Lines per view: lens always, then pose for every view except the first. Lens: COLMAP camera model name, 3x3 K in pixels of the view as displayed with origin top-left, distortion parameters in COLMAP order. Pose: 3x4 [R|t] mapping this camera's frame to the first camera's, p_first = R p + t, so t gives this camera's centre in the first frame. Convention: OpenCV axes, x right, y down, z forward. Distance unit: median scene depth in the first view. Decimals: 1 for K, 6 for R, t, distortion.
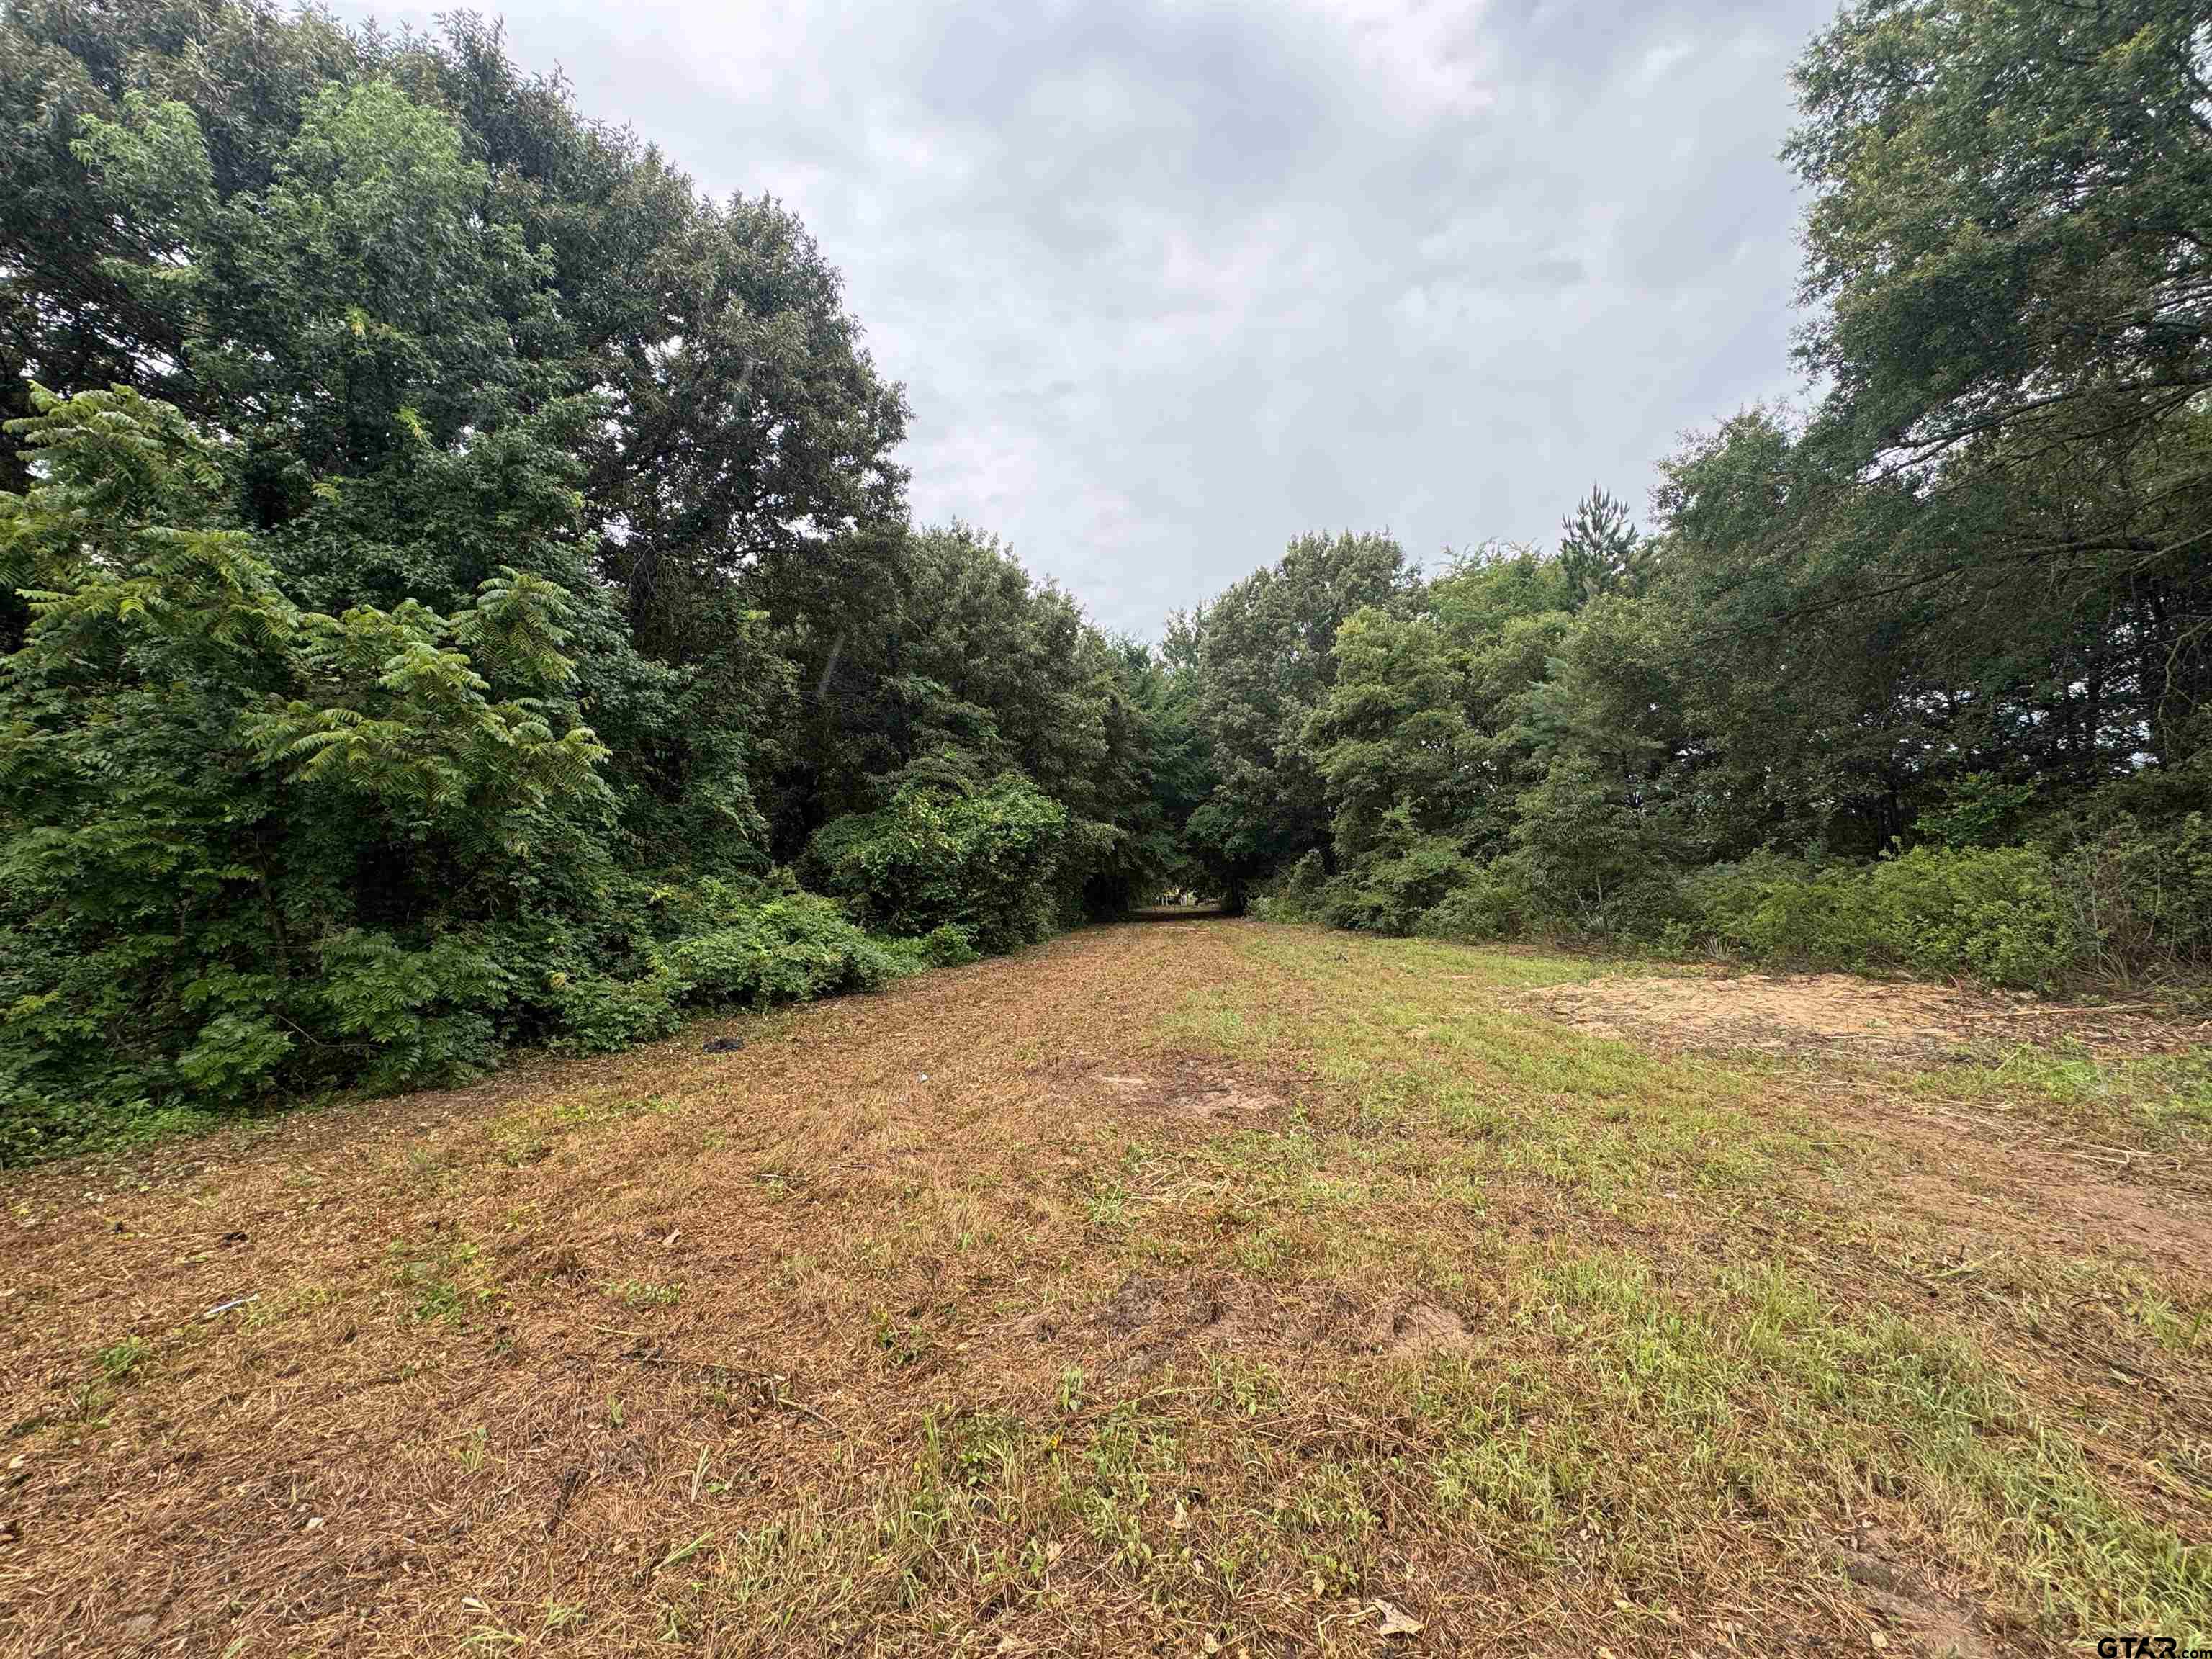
lens RADIAL K [[884.2, 0, 1109.7], [0, 884.2, 832.6], [0, 0, 1]] dist [0.003850, 0.000418]
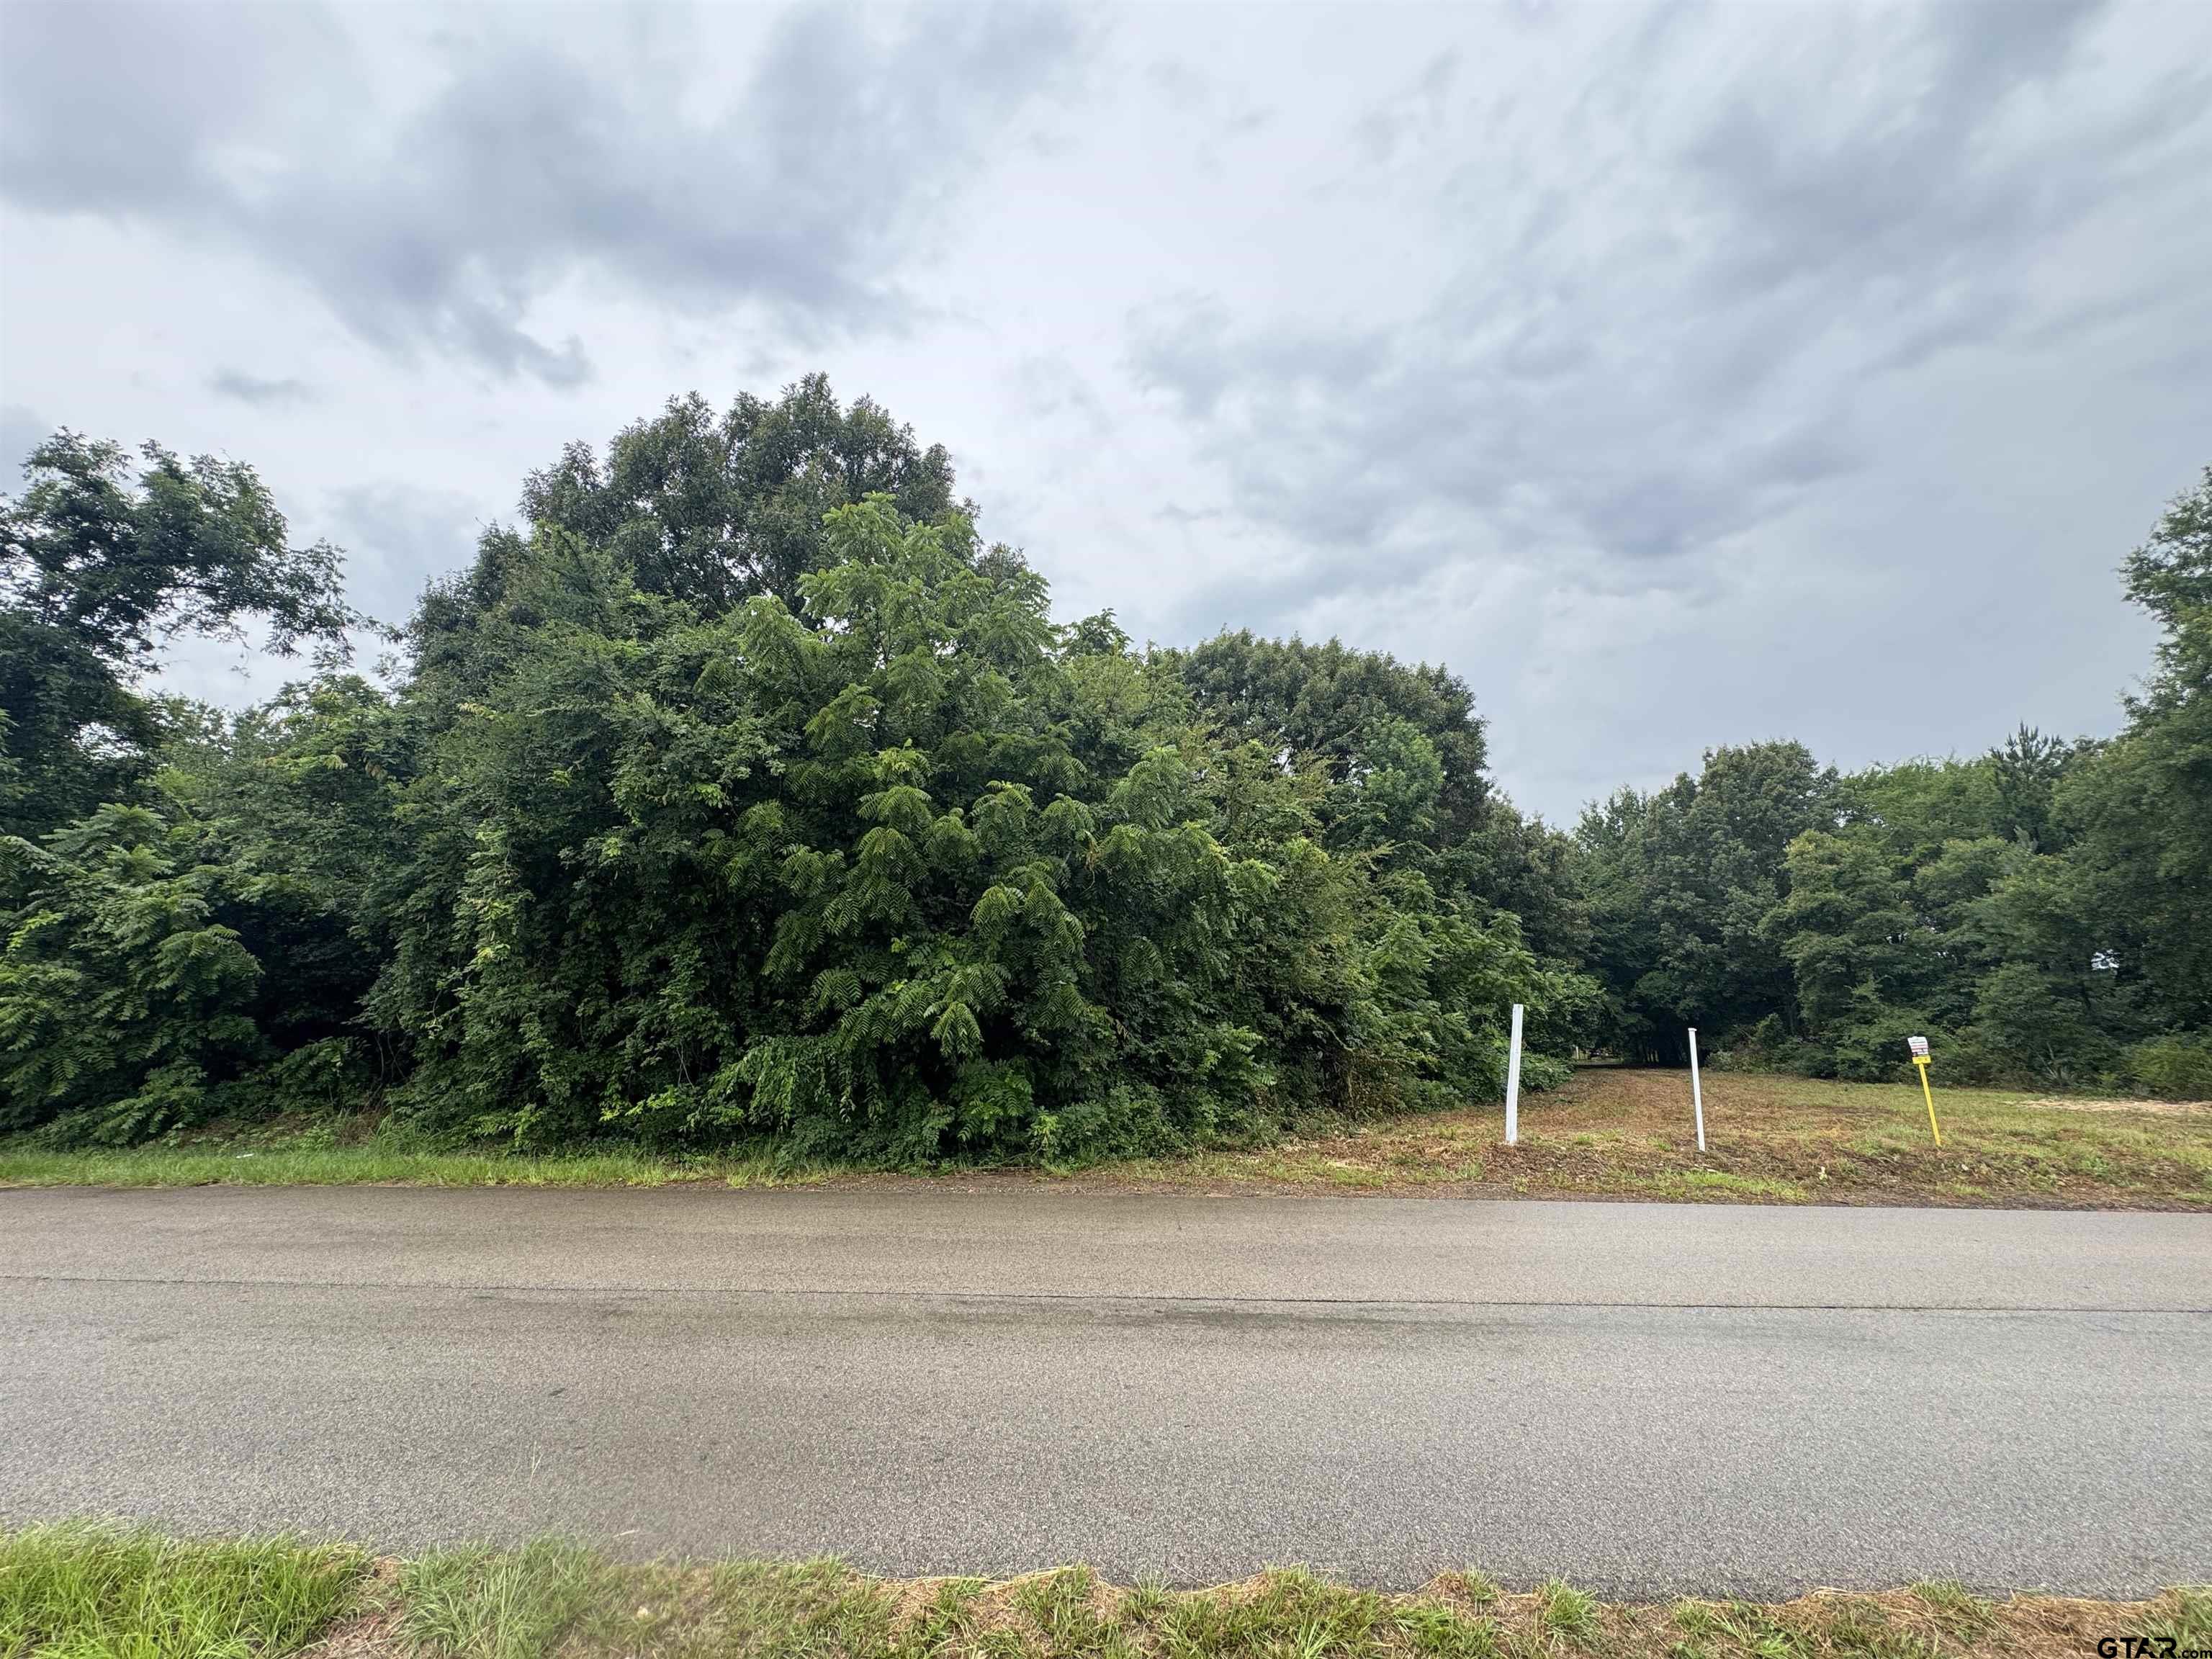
lens RADIAL K [[884.2, 0, 1099.6], [0, 884.2, 829.8], [0, 0, 1]] dist [0.003850, 0.000418]
pose [[0.940492, -0.038731, -0.337603, -0.276069], [-0.016357, 0.987172, -0.158820, -0.026333], [0.339423, 0.154891, 0.927793, -0.625934]]
